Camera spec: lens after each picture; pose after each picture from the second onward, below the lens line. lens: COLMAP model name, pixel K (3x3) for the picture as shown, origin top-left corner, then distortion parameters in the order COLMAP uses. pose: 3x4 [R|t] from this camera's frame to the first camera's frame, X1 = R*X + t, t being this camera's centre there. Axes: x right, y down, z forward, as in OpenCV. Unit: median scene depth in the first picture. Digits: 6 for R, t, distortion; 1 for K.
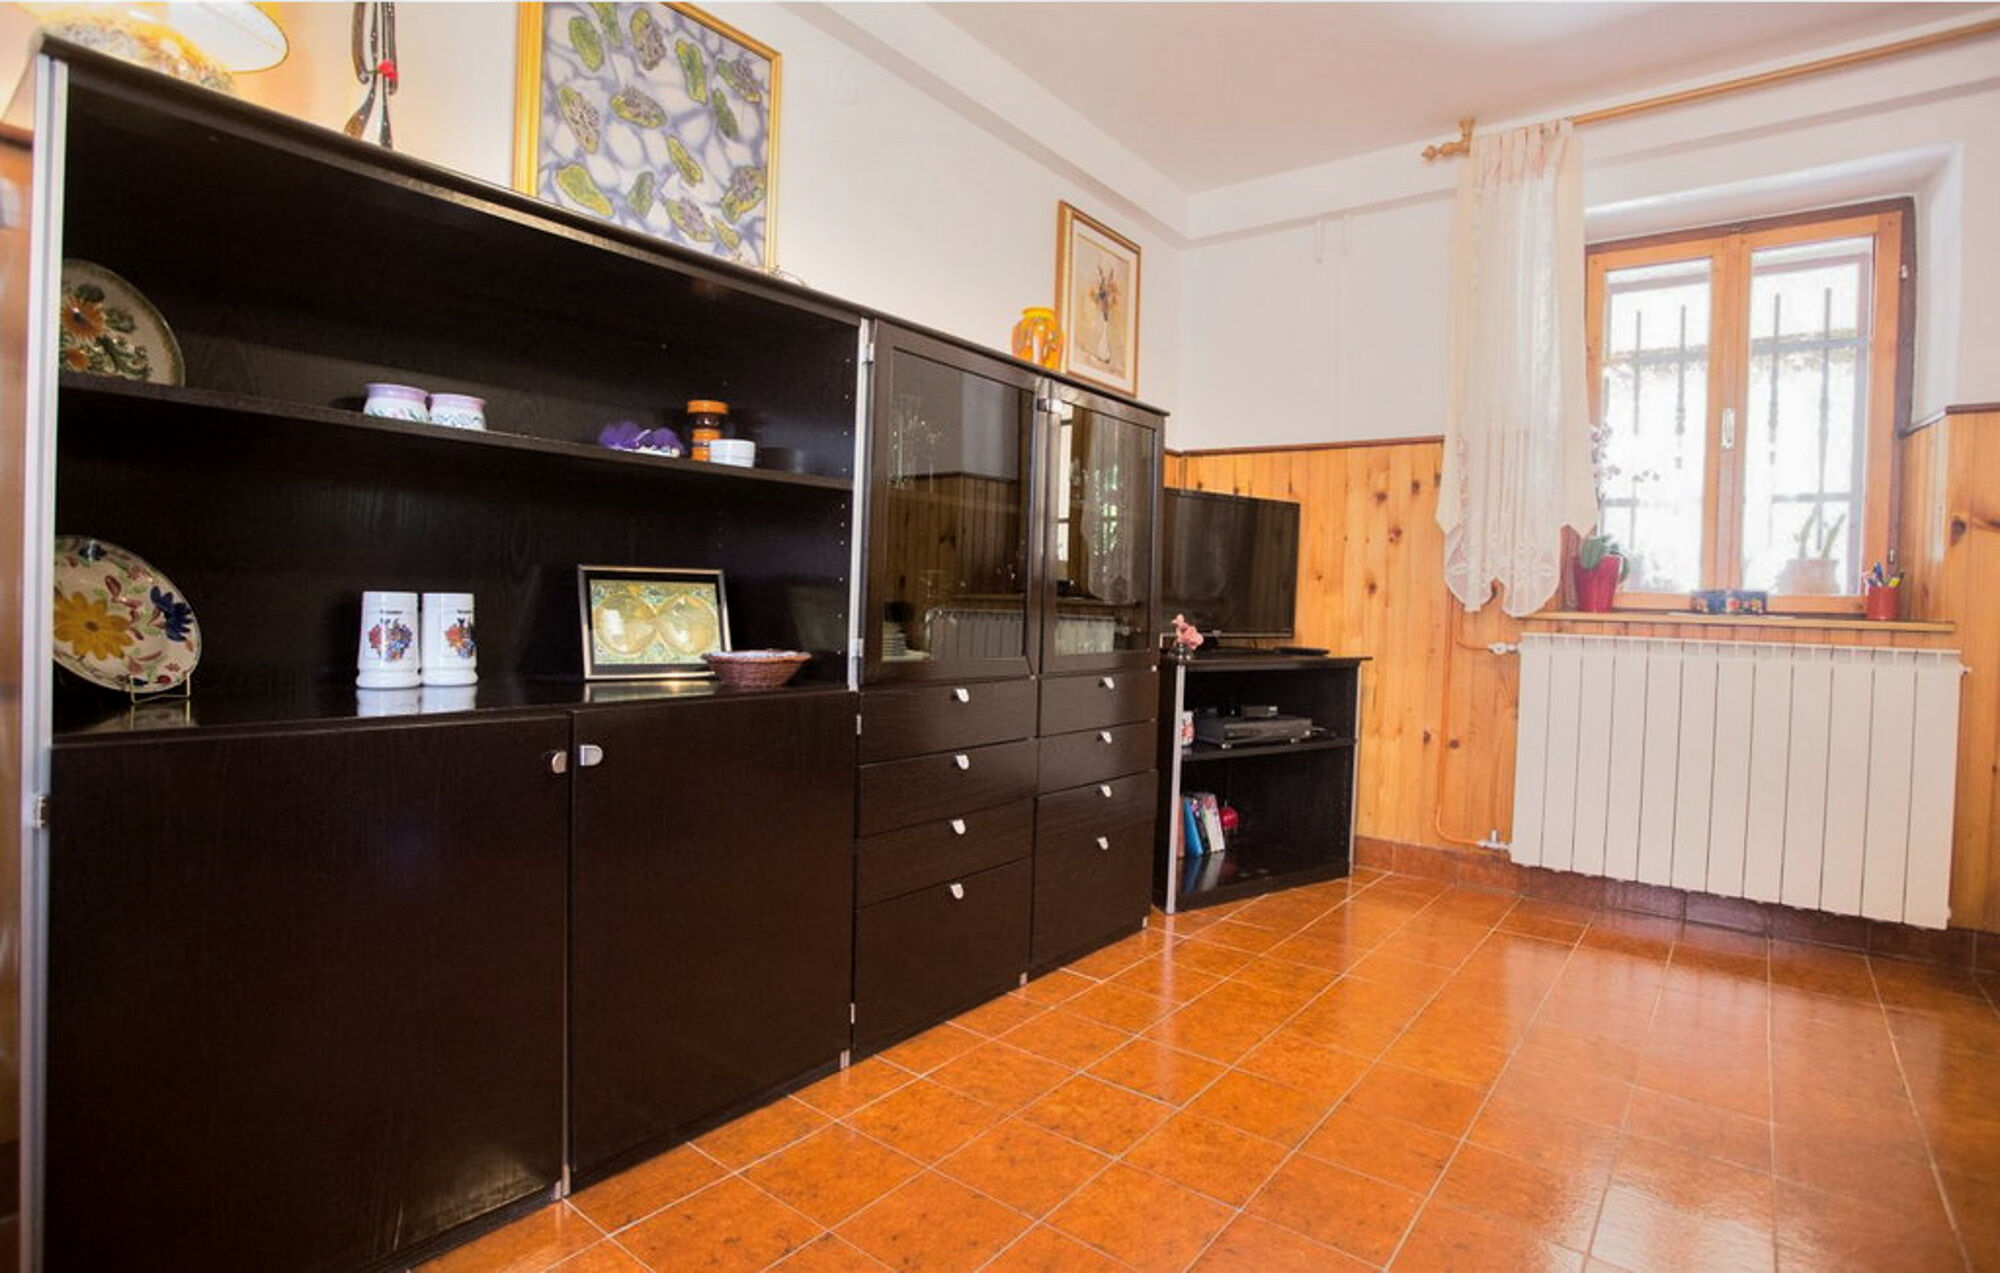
lens RADIAL K [[968.2, 0, 1067.4], [0, 968.2, 594.1], [0, 0, 1]] dist [-0.036696, 0.000610]
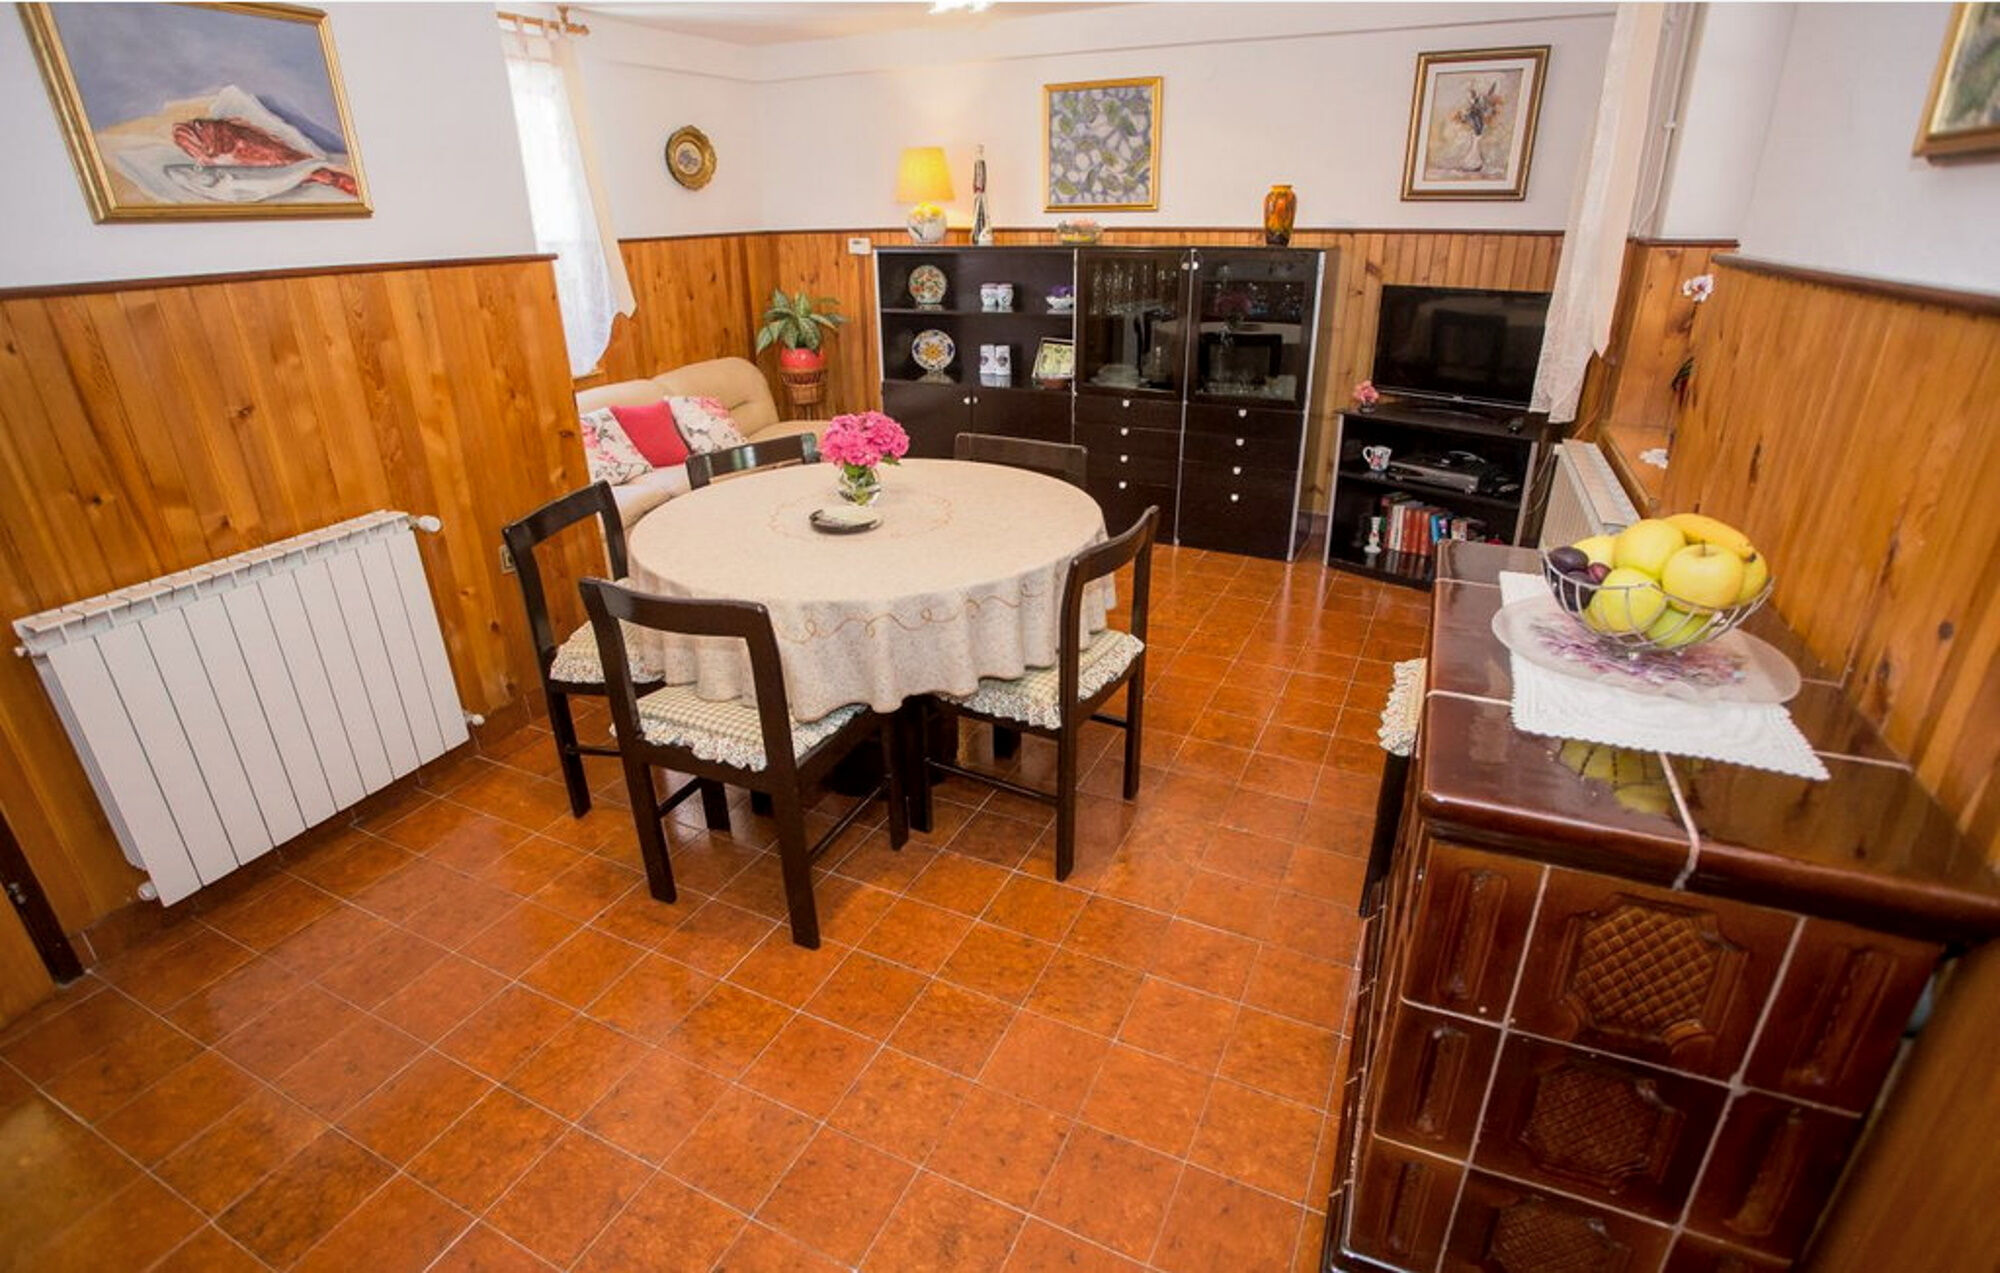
lens RADIAL K [[979.1, 0, 990.8], [0, 979.1, 632.1], [0, 0, 1]] dist [-0.071308, 0.031465]
pose [[0.222904, 0.361374, -0.905385, 2.050831], [0.014816, 0.927389, 0.373804, -0.257111], [0.974728, -0.096737, 0.201365, 0.131943]]
